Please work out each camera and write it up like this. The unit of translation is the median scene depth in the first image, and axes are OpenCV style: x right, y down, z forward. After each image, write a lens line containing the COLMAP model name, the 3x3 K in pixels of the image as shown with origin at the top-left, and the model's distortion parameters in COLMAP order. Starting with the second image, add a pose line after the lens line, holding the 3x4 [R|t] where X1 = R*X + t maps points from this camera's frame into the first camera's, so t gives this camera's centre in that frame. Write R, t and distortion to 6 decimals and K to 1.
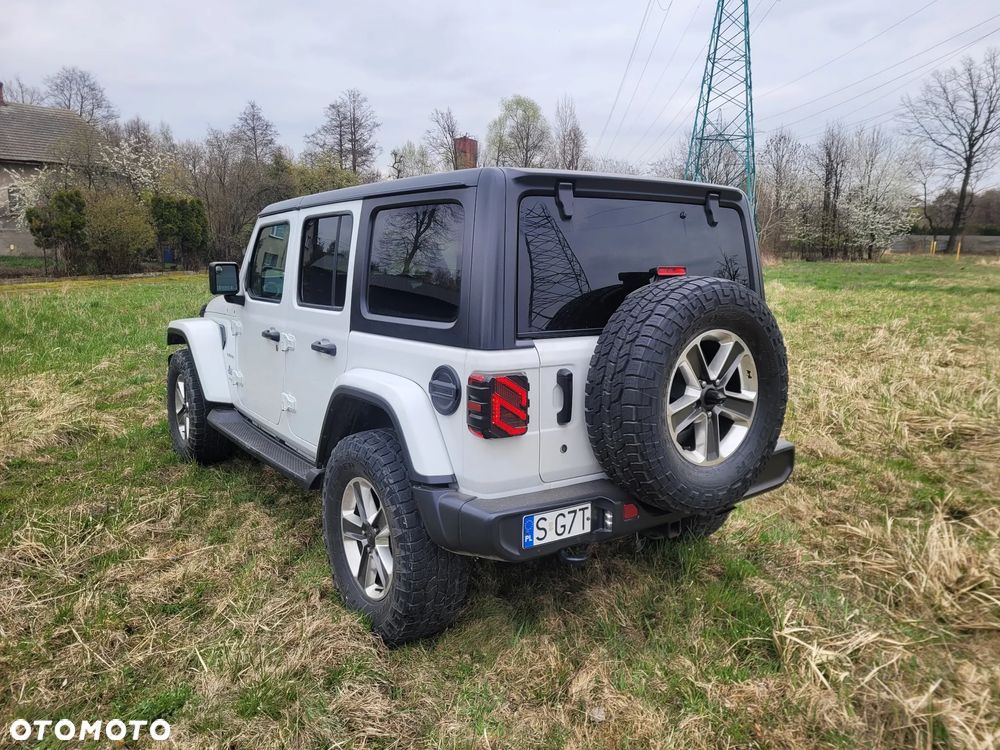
lens RADIAL K [[743.4, 0, 501.6], [0, 743.4, 350.9], [0, 0, 1]] dist [0.082355, -0.071992]
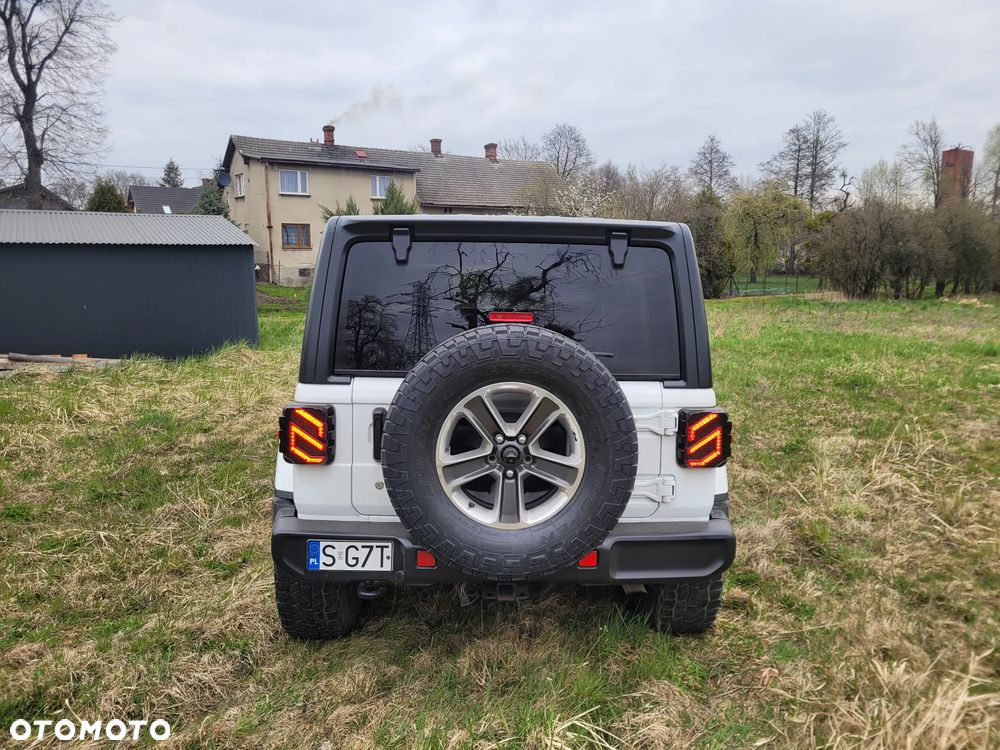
lens RADIAL K [[743.4, 0, 505.4], [0, 743.4, 367.2], [0, 0, 1]] dist [0.082355, -0.071992]
pose [[0.834779, 0.071702, -0.545897, 0.688195], [-0.081443, 0.996658, 0.006365, -0.045842], [0.544529, 0.039146, 0.837828, 0.197867]]
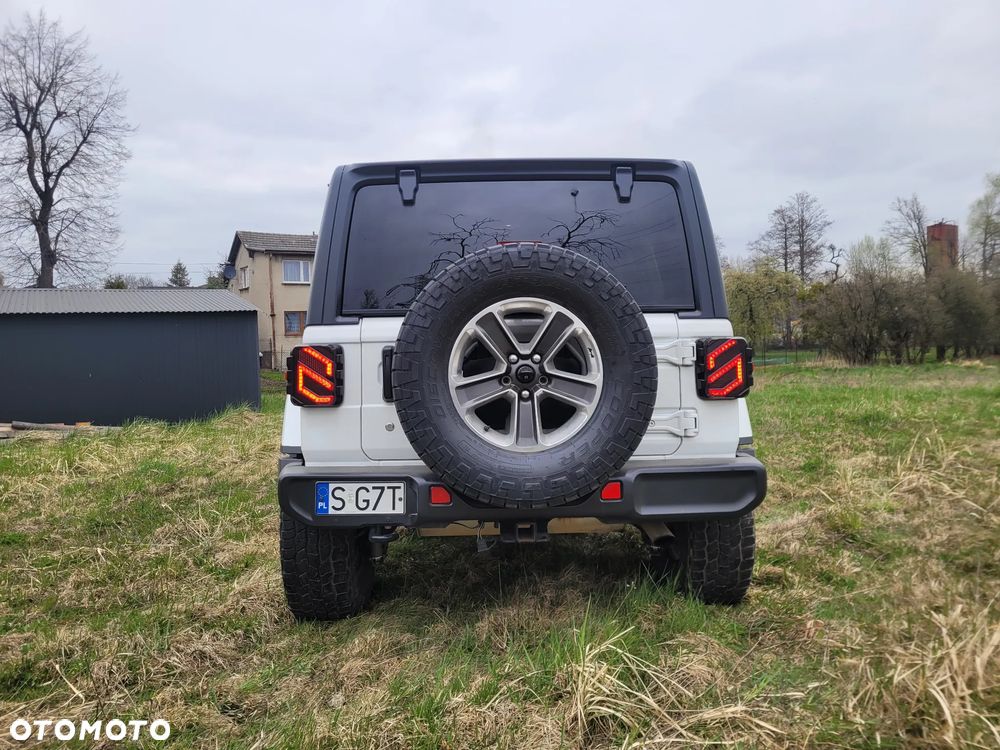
lens RADIAL K [[743.4, 0, 496.0], [0, 743.4, 346.9], [0, 0, 1]] dist [0.082355, -0.071992]
pose [[0.828019, -0.036823, -0.559489, 0.671005], [-0.047452, 0.989659, -0.135362, 0.135785], [0.558688, 0.138631, 0.817710, 0.222118]]
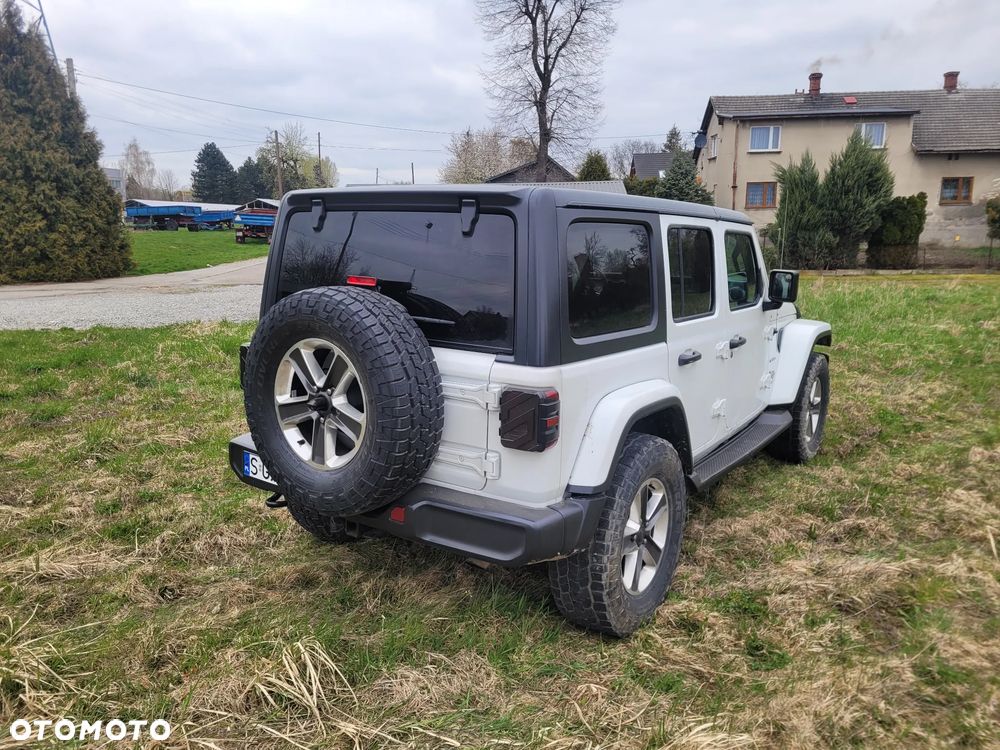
lens RADIAL K [[743.4, 0, 503.7], [0, 743.4, 363.1], [0, 0, 1]] dist [0.082355, -0.071992]
pose [[0.342939, 0.165424, -0.924677, 1.173522], [-0.138844, 0.982486, 0.124273, -0.139929], [0.929040, 0.085767, 0.359901, 0.767239]]
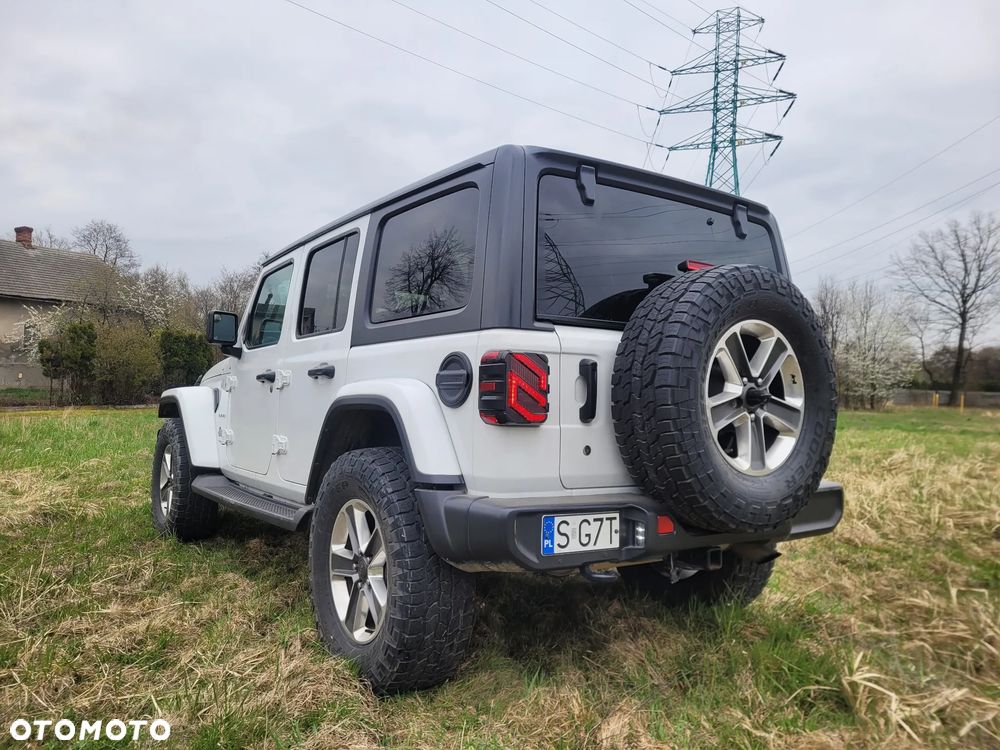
lens RADIAL K [[743.4, 0, 487.1], [0, 743.4, 365.1], [0, 0, 1]] dist [0.082355, -0.071992]
pose [[0.999705, 0.014718, -0.019331, -0.016657], [-0.017904, 0.984105, -0.176684, 0.167537], [0.016424, 0.176978, 0.984078, 0.101514]]
